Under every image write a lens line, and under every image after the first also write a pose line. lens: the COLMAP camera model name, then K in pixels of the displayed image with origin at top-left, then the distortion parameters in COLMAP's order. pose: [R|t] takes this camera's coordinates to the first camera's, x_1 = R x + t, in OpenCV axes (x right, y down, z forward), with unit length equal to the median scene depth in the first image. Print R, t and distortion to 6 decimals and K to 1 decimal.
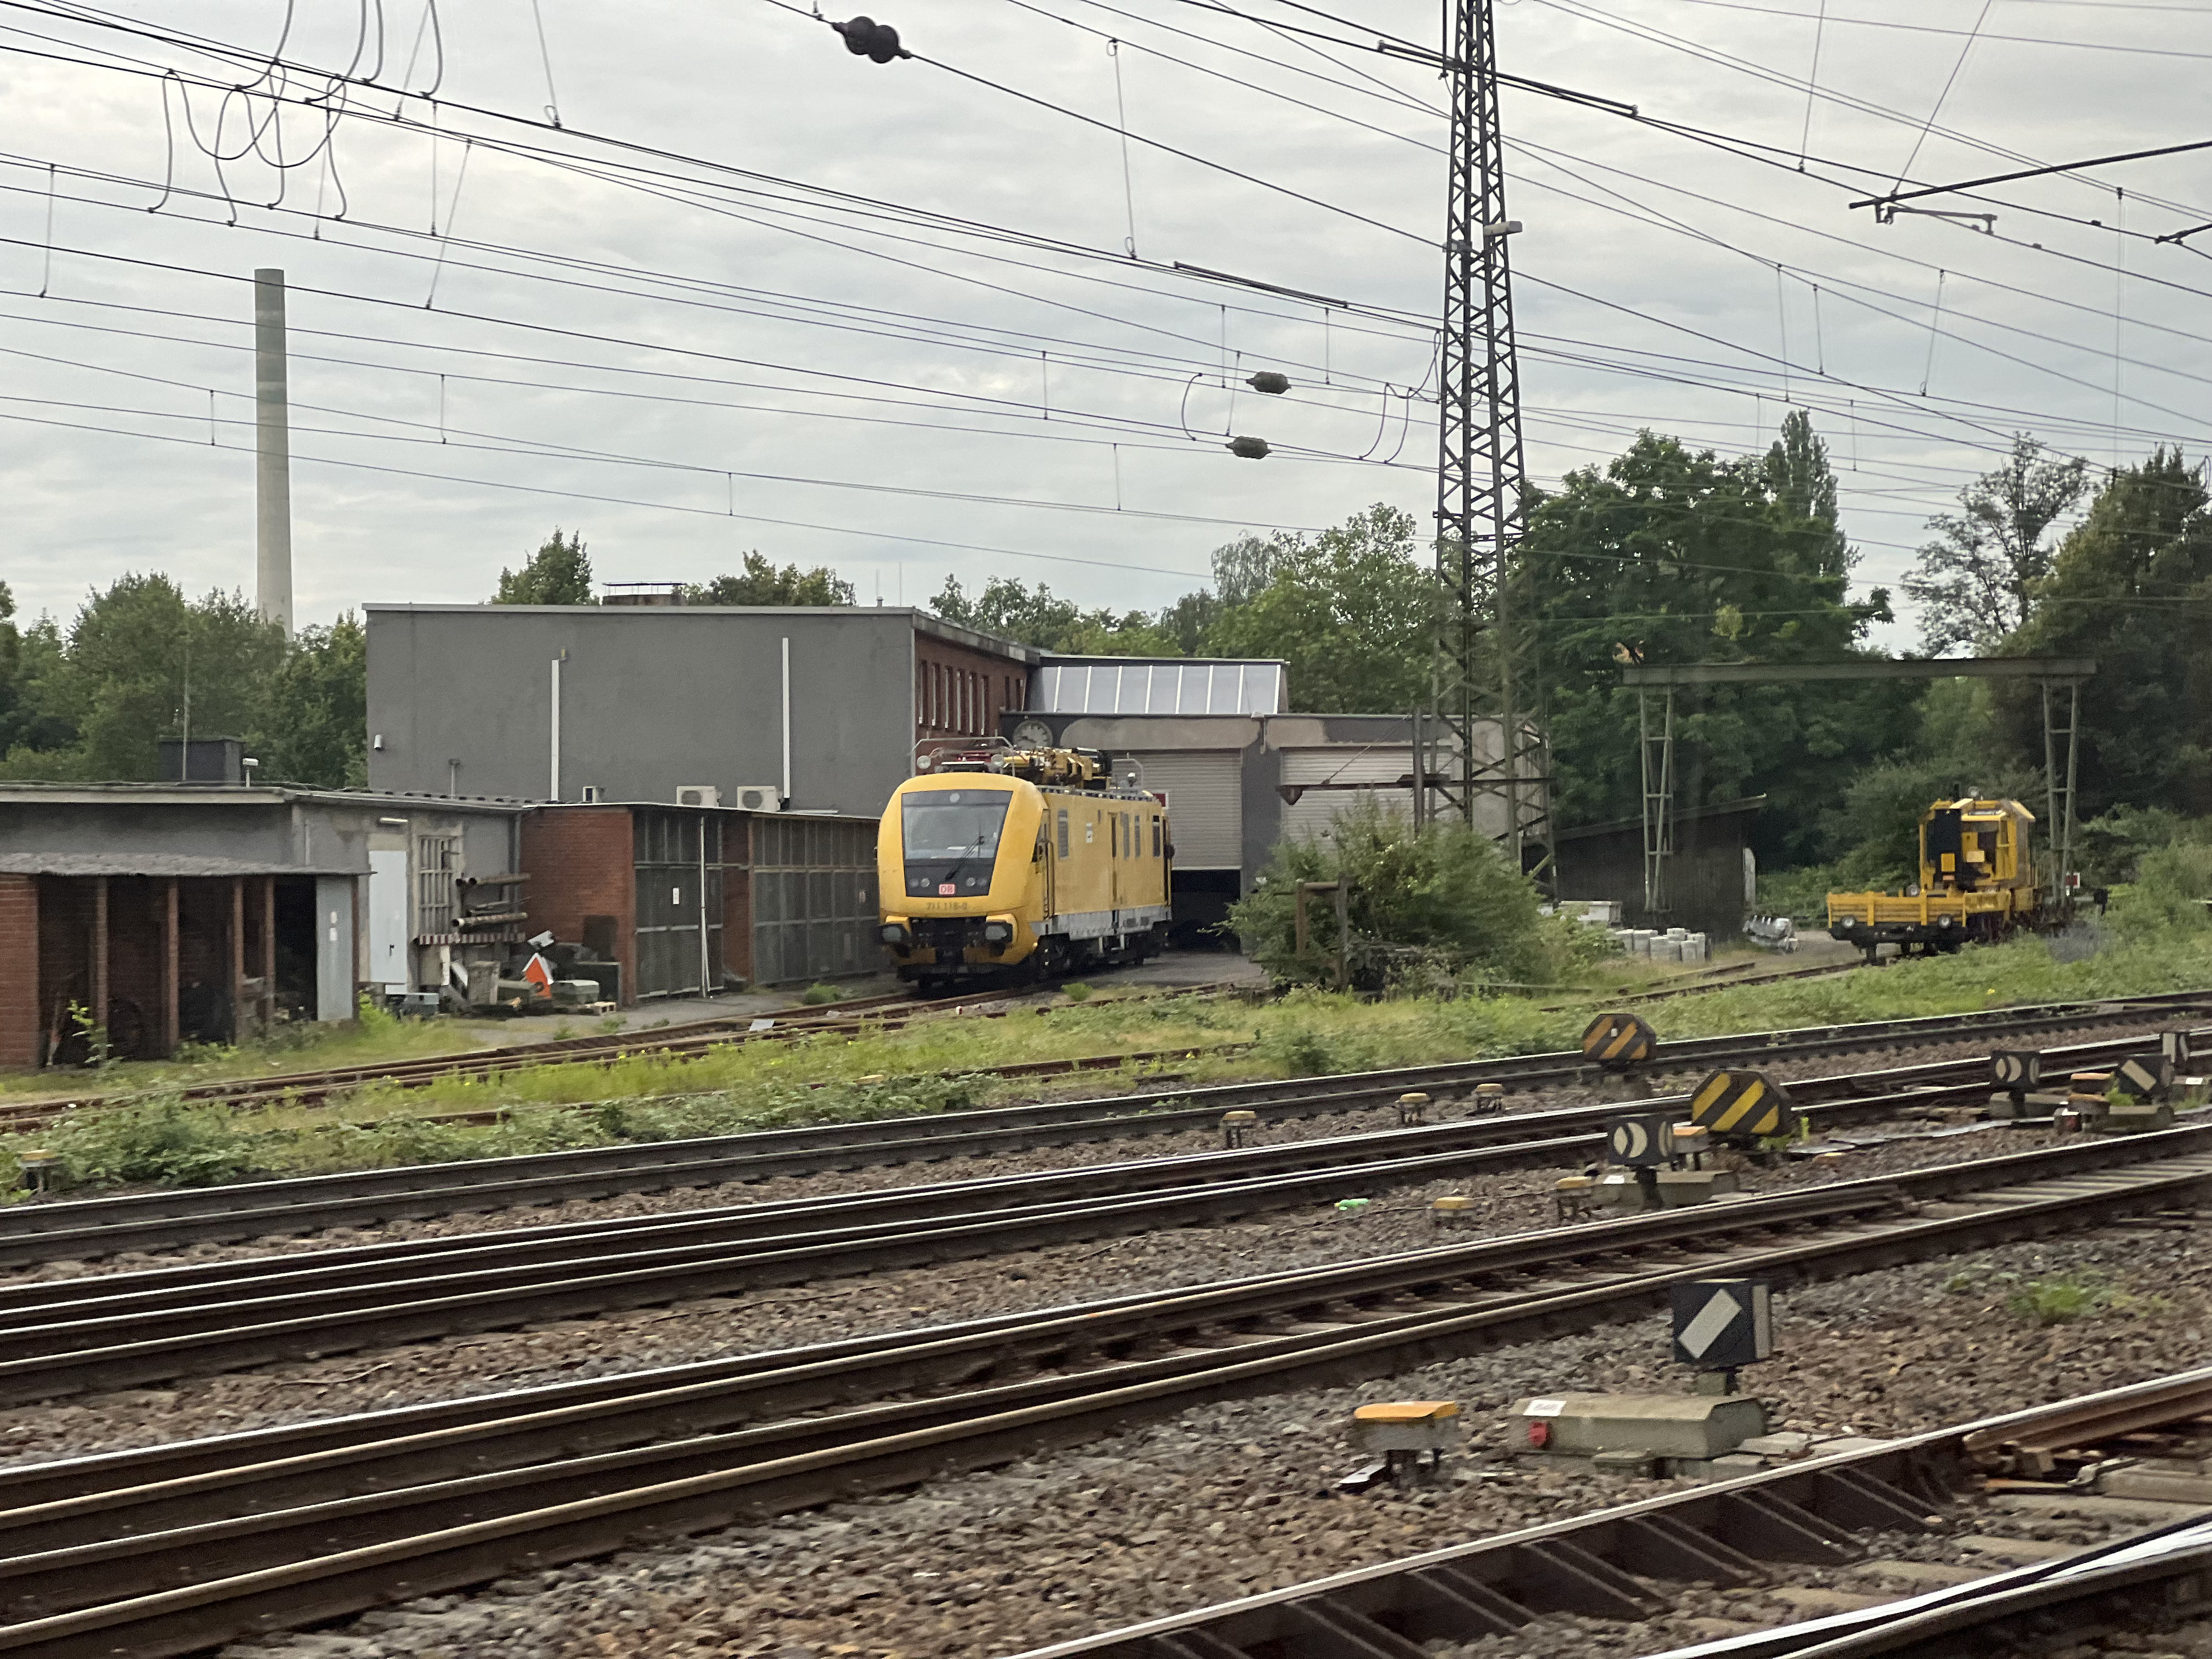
lens RADIAL K [[4996.4, 0, 1124.6], [0, 4996.4, 899.8], [0, 0, 1]] dist [-0.162999, 5.276417]
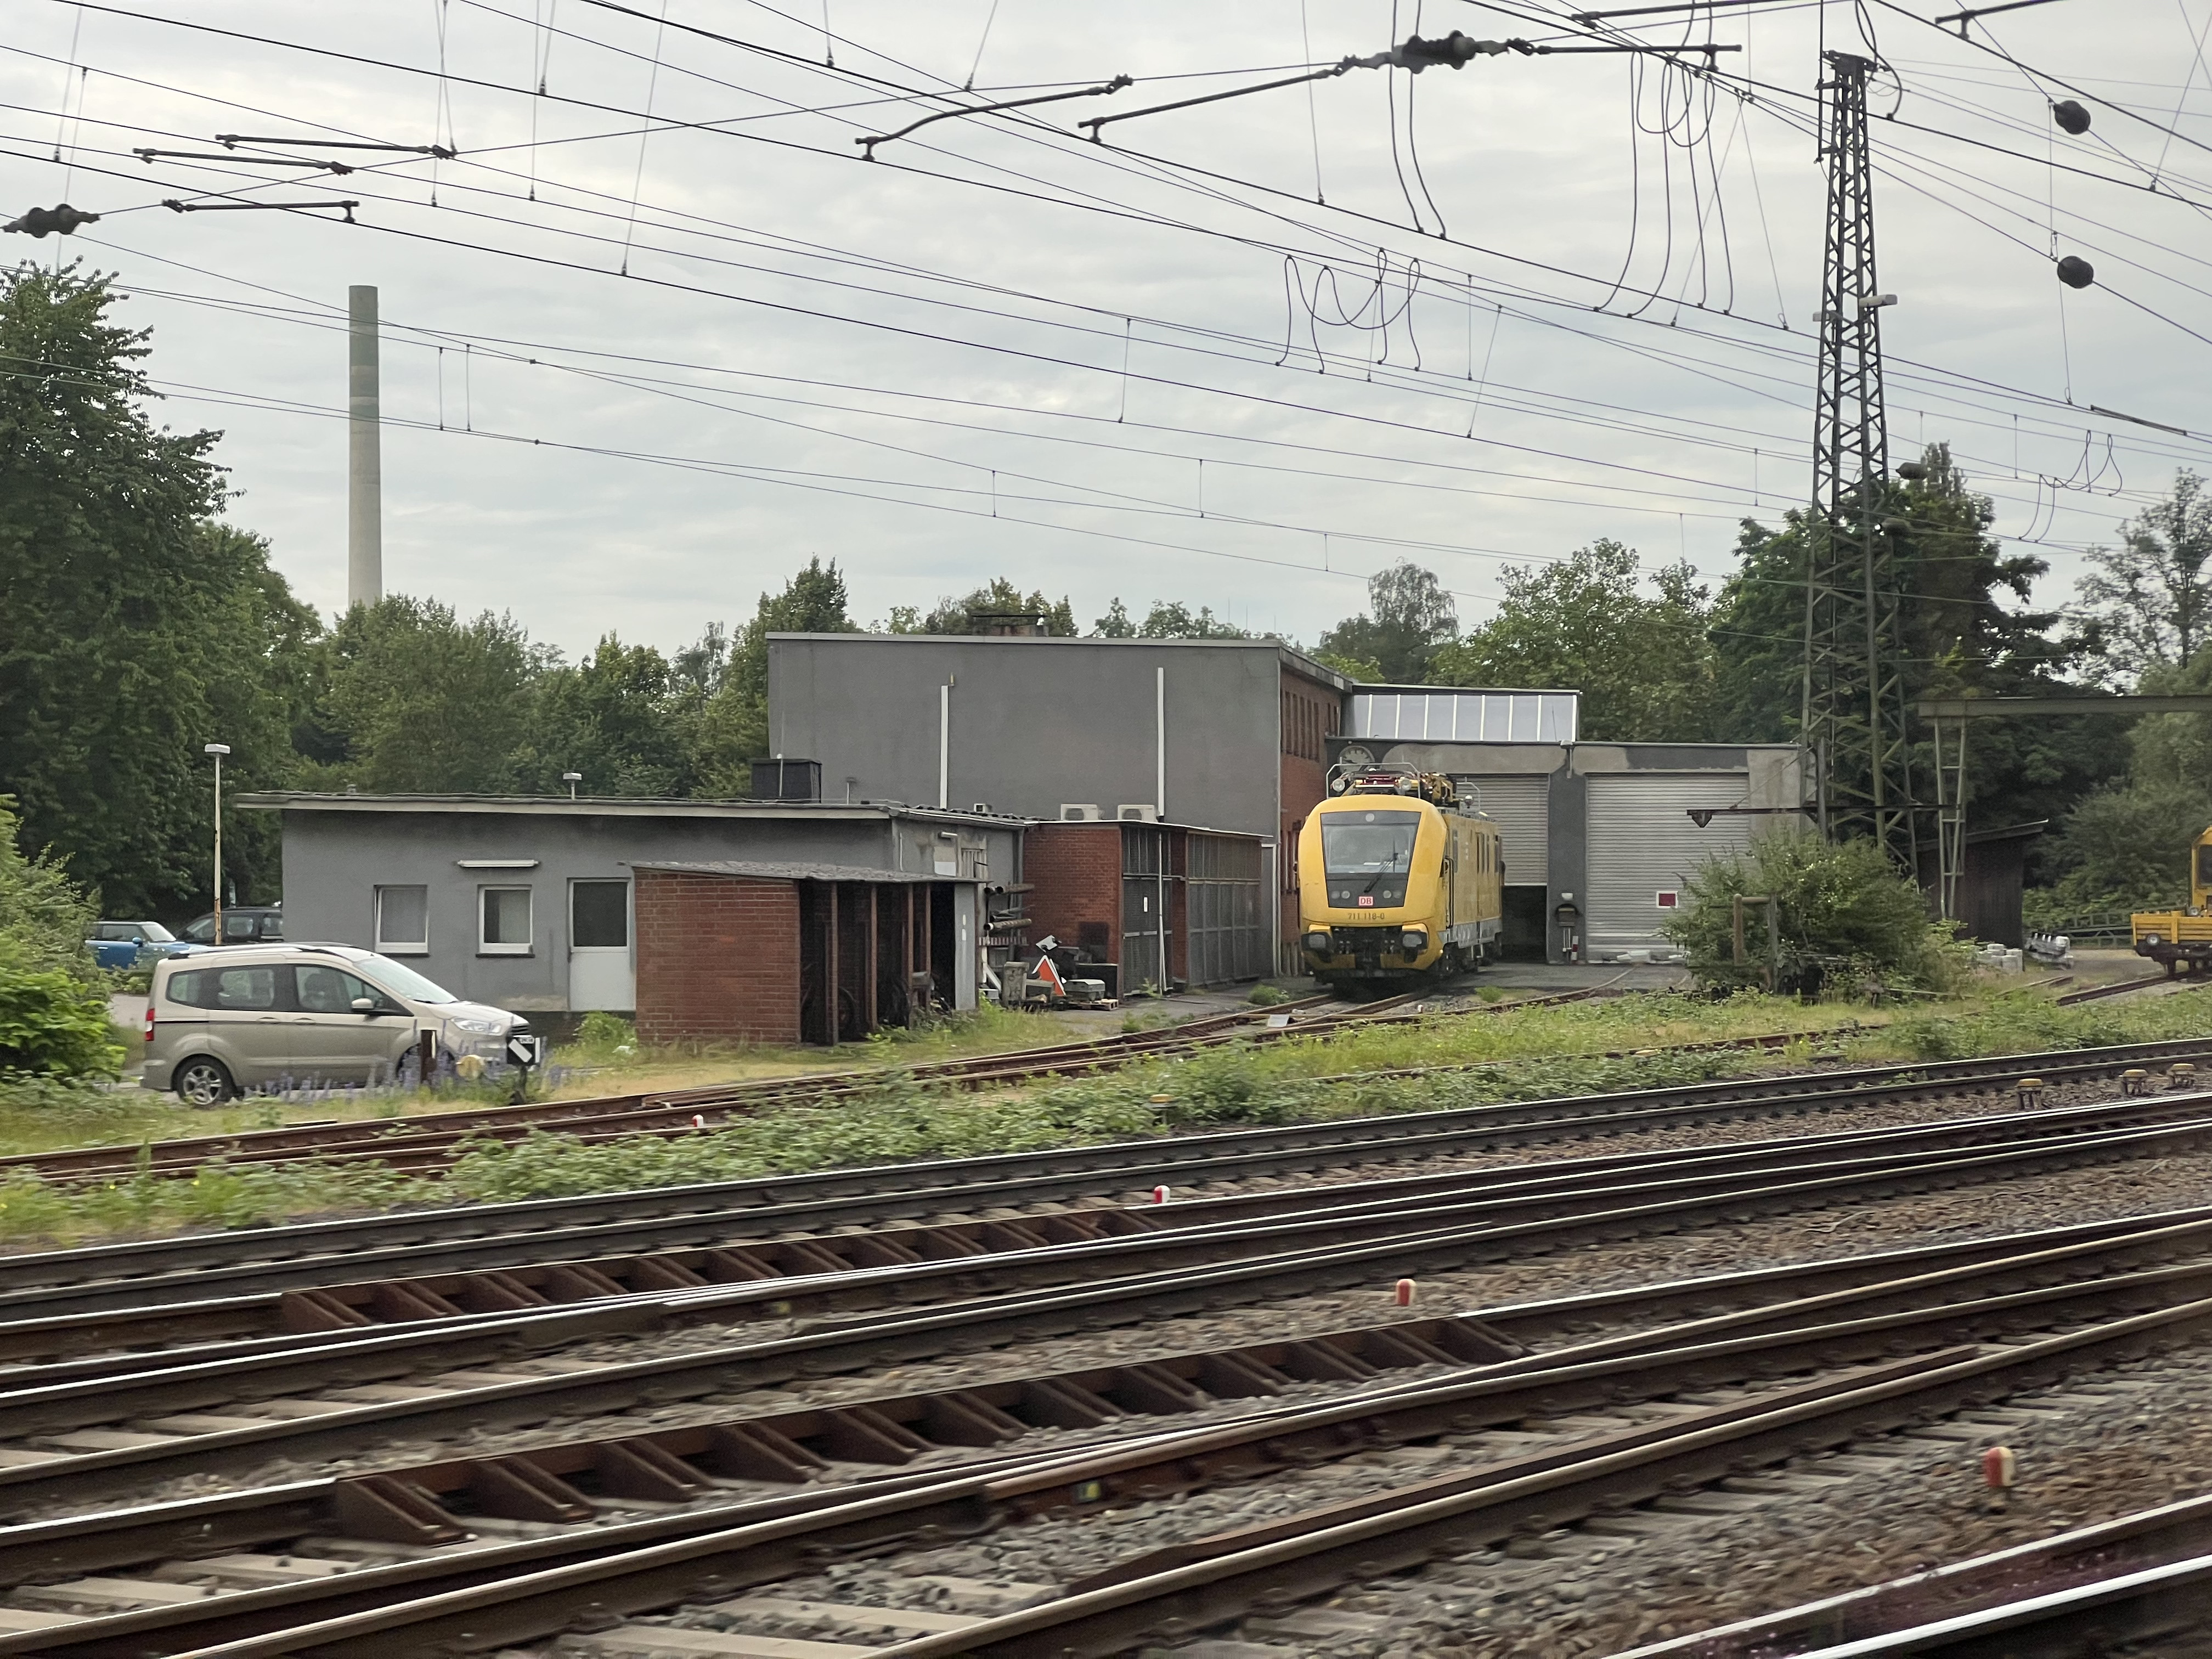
lens RADIAL K [[5009.9, 0, 1103.4], [0, 5009.9, 839.7], [0, 0, 1]] dist [-0.073628, 5.001567]
pose [[0.999893, 0.008895, -0.011583, -0.078810], [-0.009072, 0.999842, -0.015307, 0.001767], [0.011445, 0.015410, 0.999816, -0.099306]]
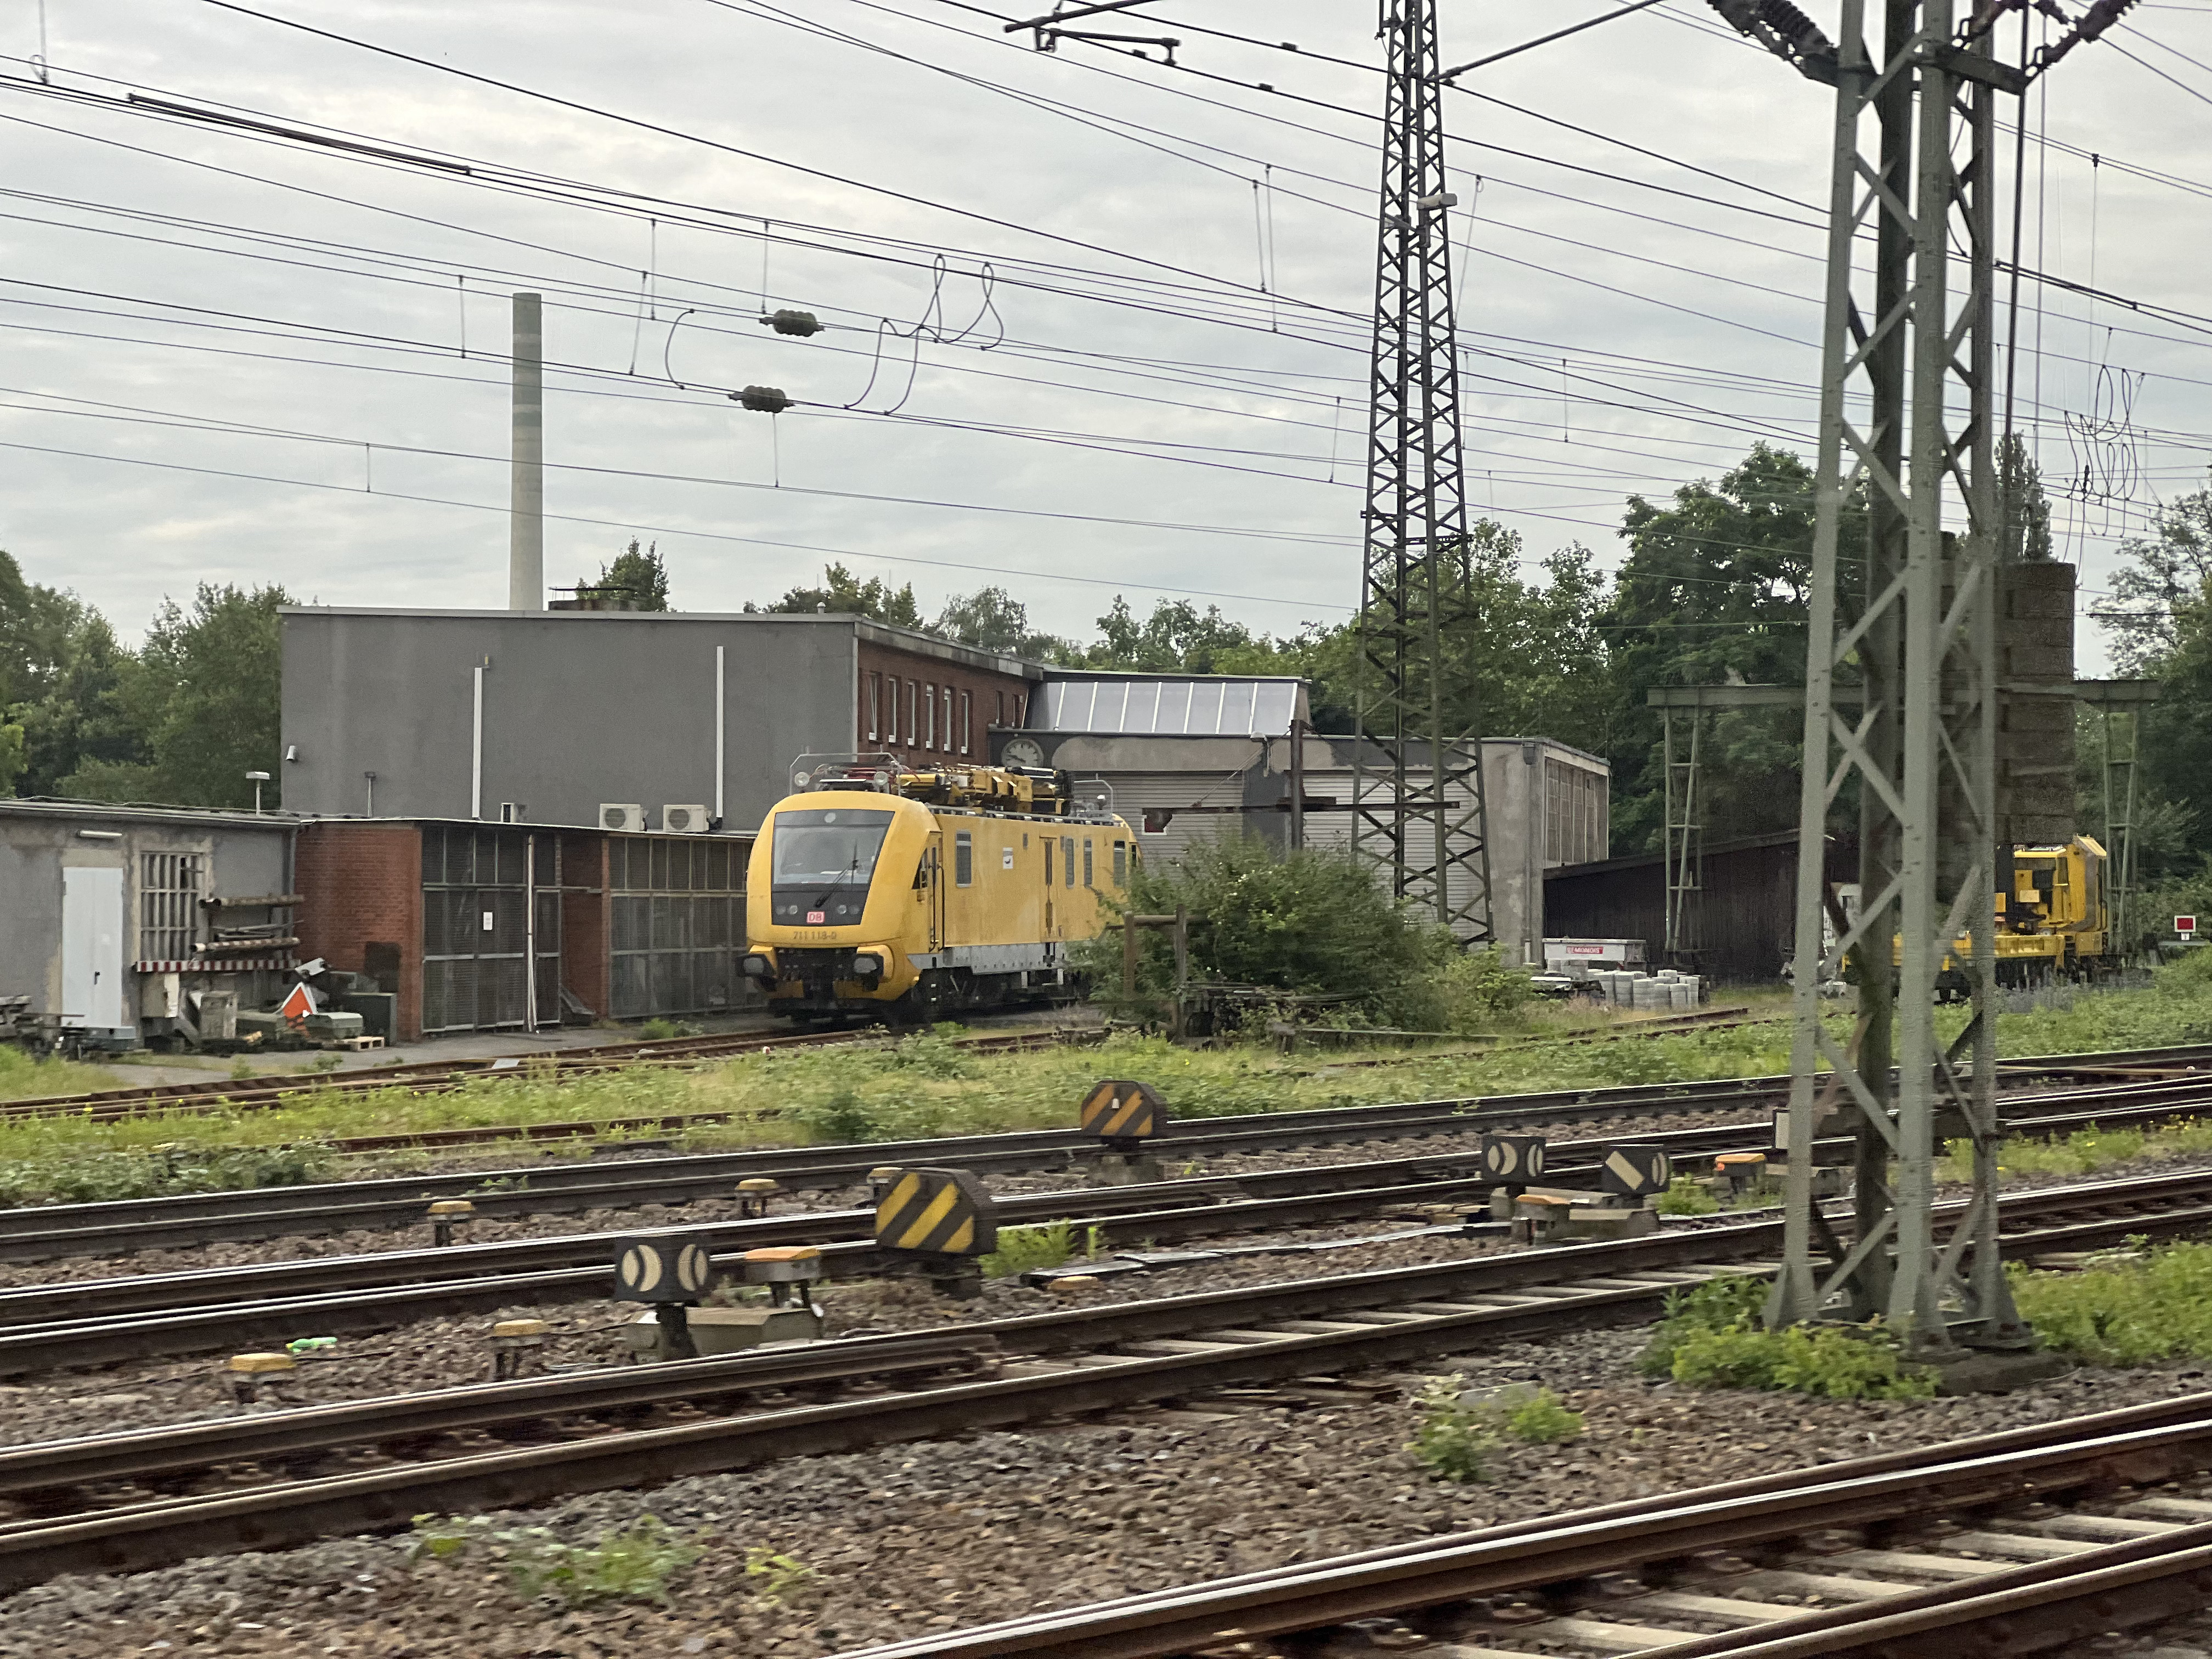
lens RADIAL K [[4984.5, 0, 1110.0], [0, 4984.5, 824.1], [0, 0, 1]] dist [-0.115593, 5.318960]
pose [[0.998110, 0.011470, -0.060370, 0.071702], [-0.012726, 0.999710, -0.020460, -0.001195], [0.060117, 0.021189, 0.997966, 0.087462]]
